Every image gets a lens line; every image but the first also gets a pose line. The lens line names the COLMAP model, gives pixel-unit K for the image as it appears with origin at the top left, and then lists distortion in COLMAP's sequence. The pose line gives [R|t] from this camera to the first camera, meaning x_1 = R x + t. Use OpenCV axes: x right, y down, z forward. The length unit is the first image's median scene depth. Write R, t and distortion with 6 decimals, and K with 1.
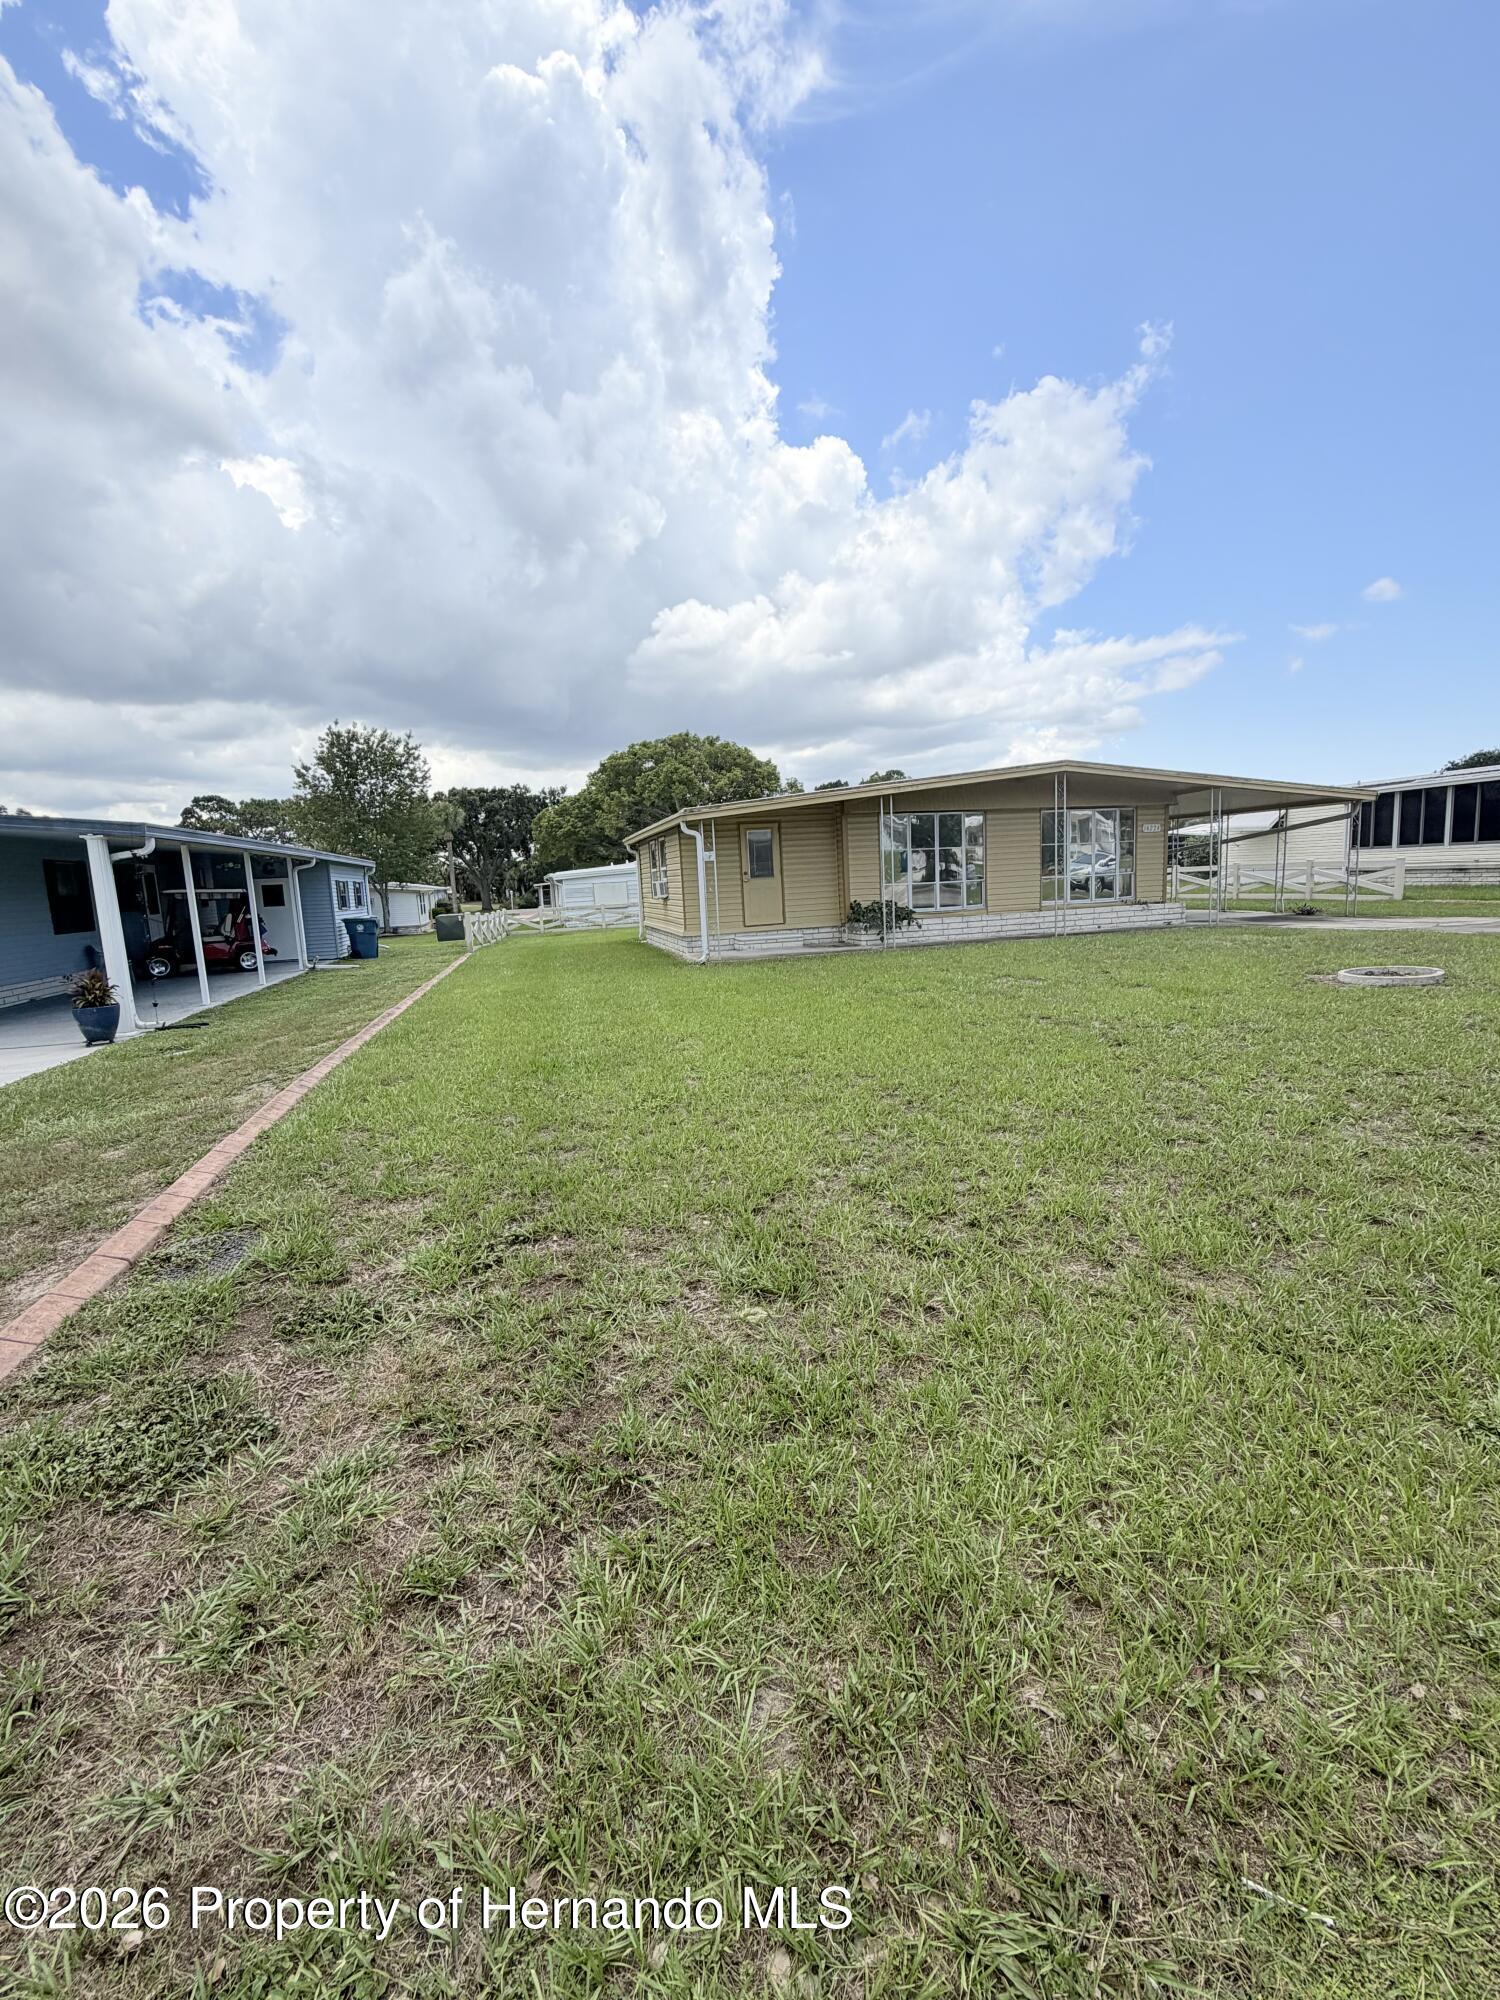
lens RADIAL K [[864.7, 0, 725.0], [0, 864.7, 1003.9], [0, 0, 1]] dist [-0.000976, -0.000001]
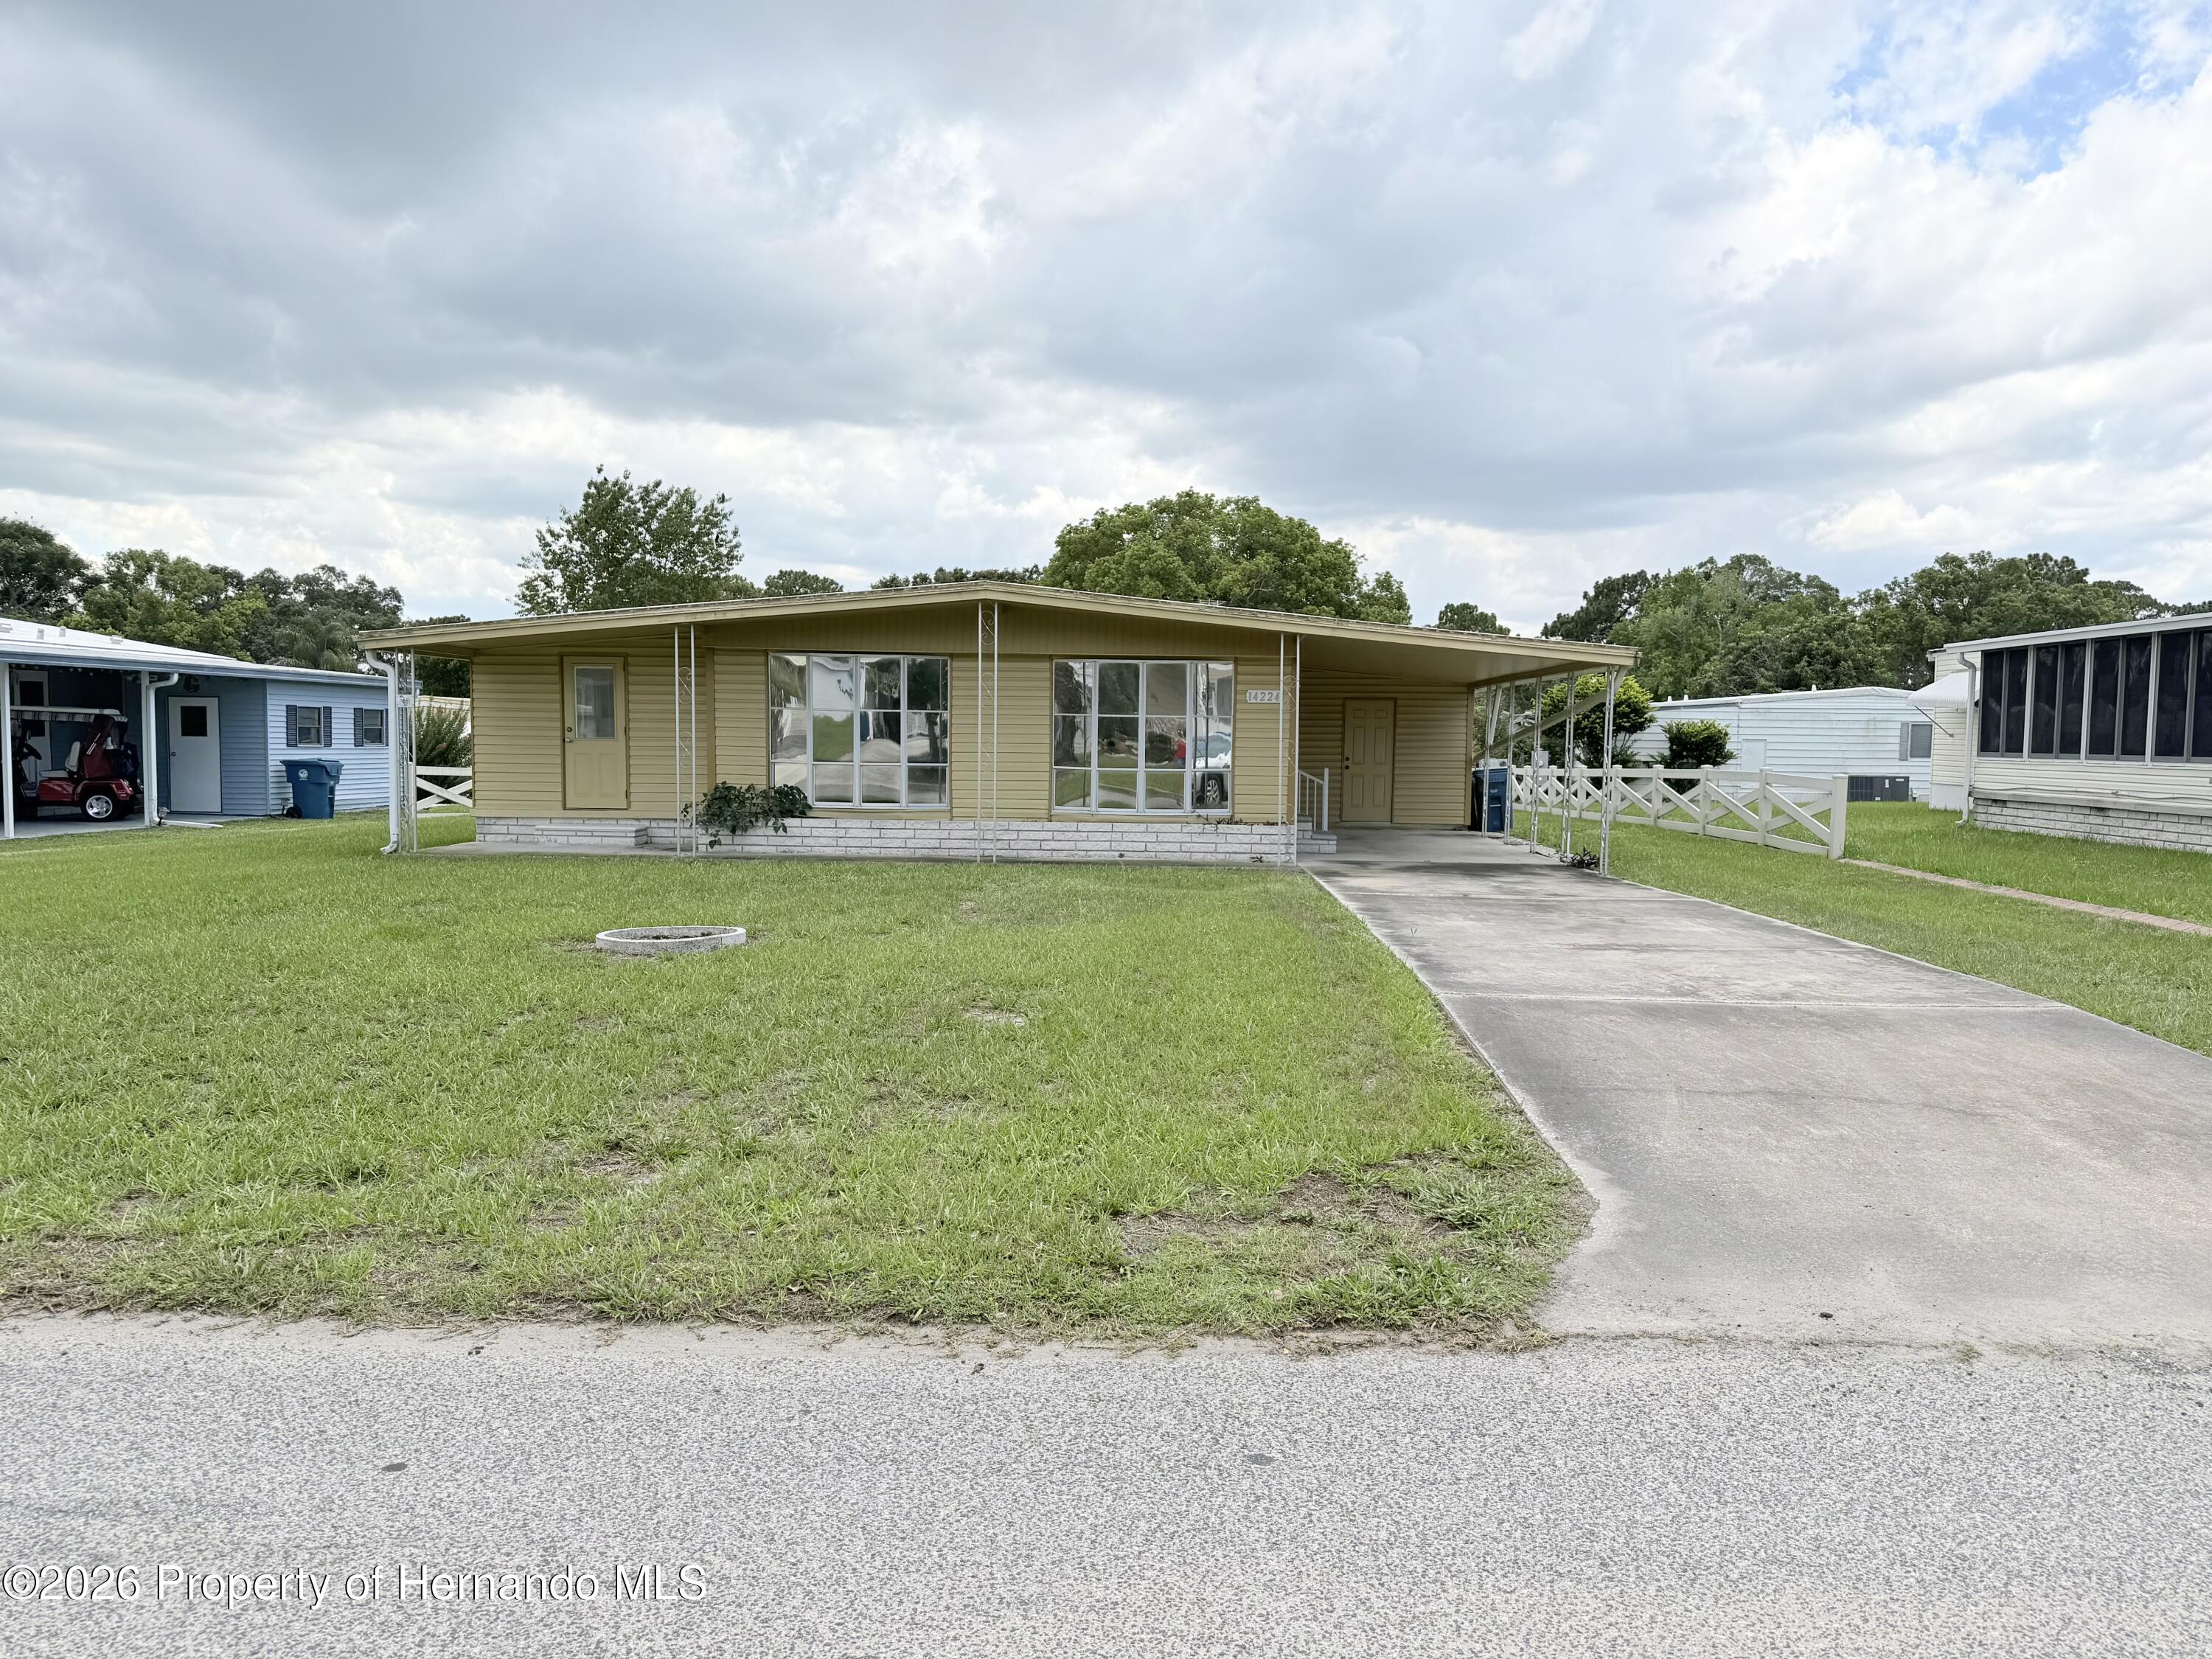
lens RADIAL K [[1547.8, 0, 1102.8], [0, 1547.8, 836.1], [0, 0, 1]] dist [0.056962, -0.071921]
pose [[0.956124, 0.079479, -0.281976, 0.688545], [-0.100028, 0.993221, -0.059219, -0.035457], [0.275358, 0.084826, 0.957592, -0.030870]]
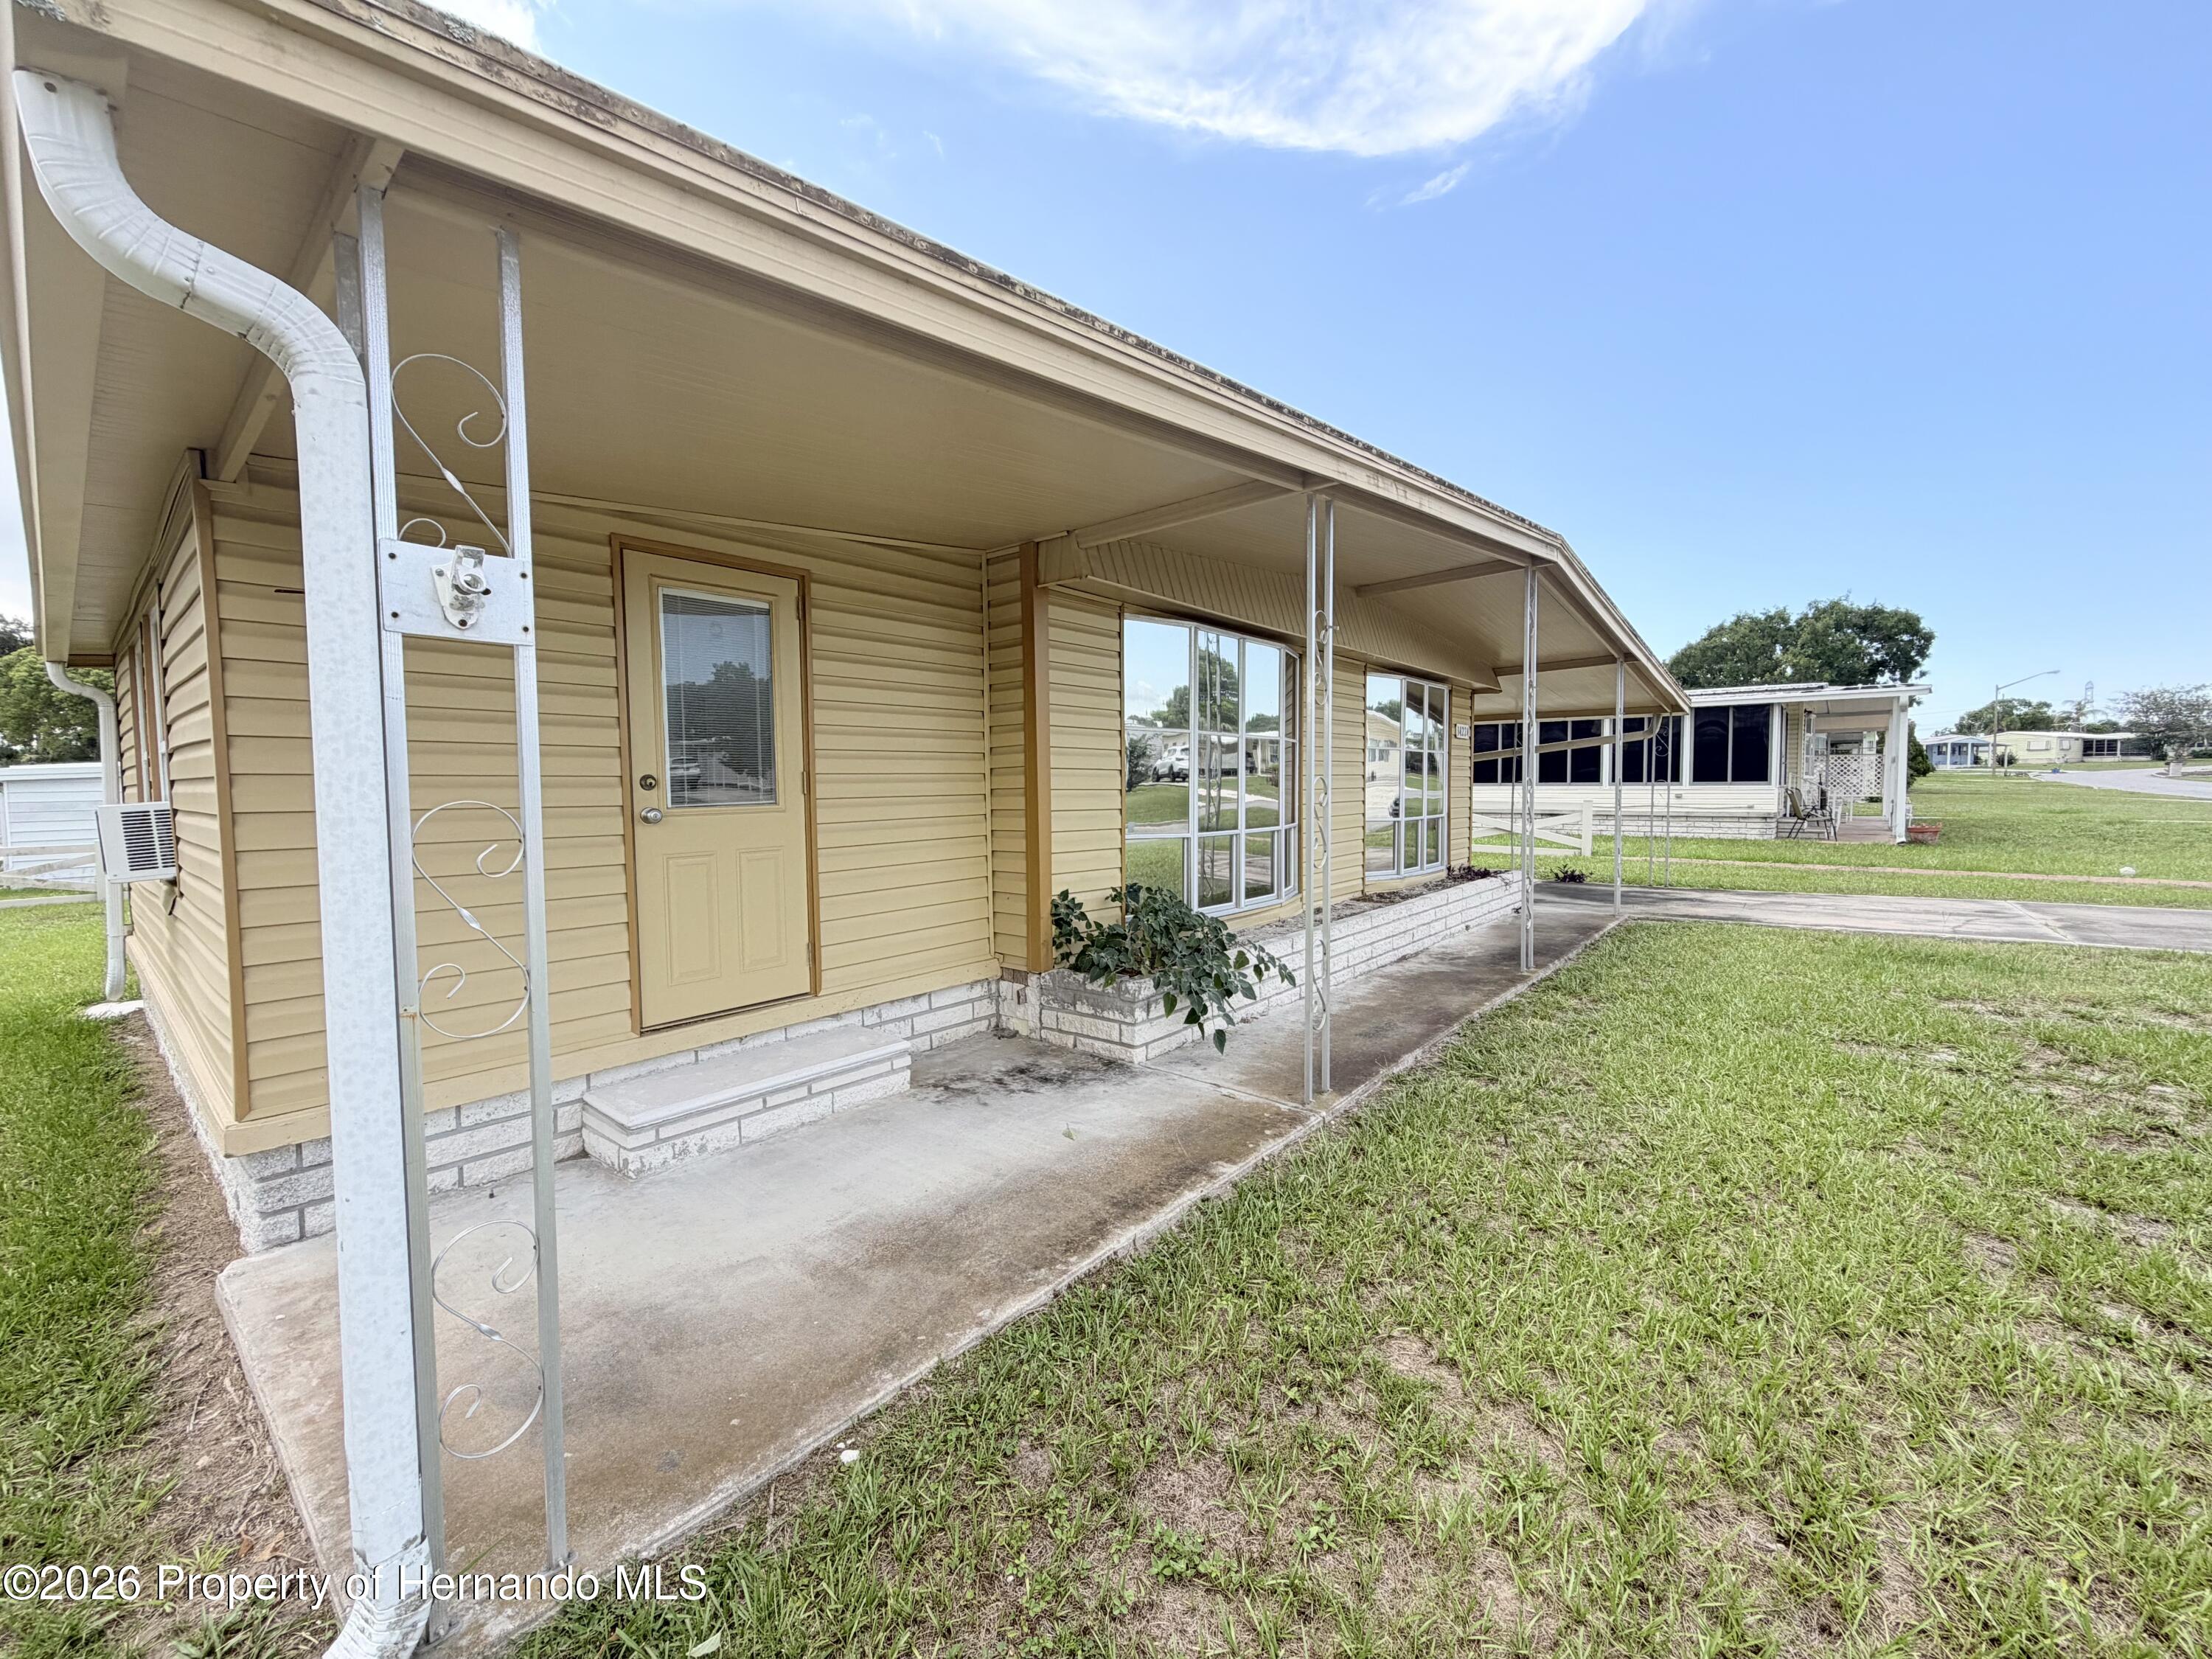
lens RADIAL K [[902.3, 0, 1093.6], [0, 902.3, 834.6], [0, 0, 1]] dist [0.008160, -0.001292]
pose [[0.824070, 0.008937, 0.566417, -0.013226], [0.050240, 0.994783, -0.088789, -0.102007], [-0.564255, 0.101625, 0.819322, 0.681372]]
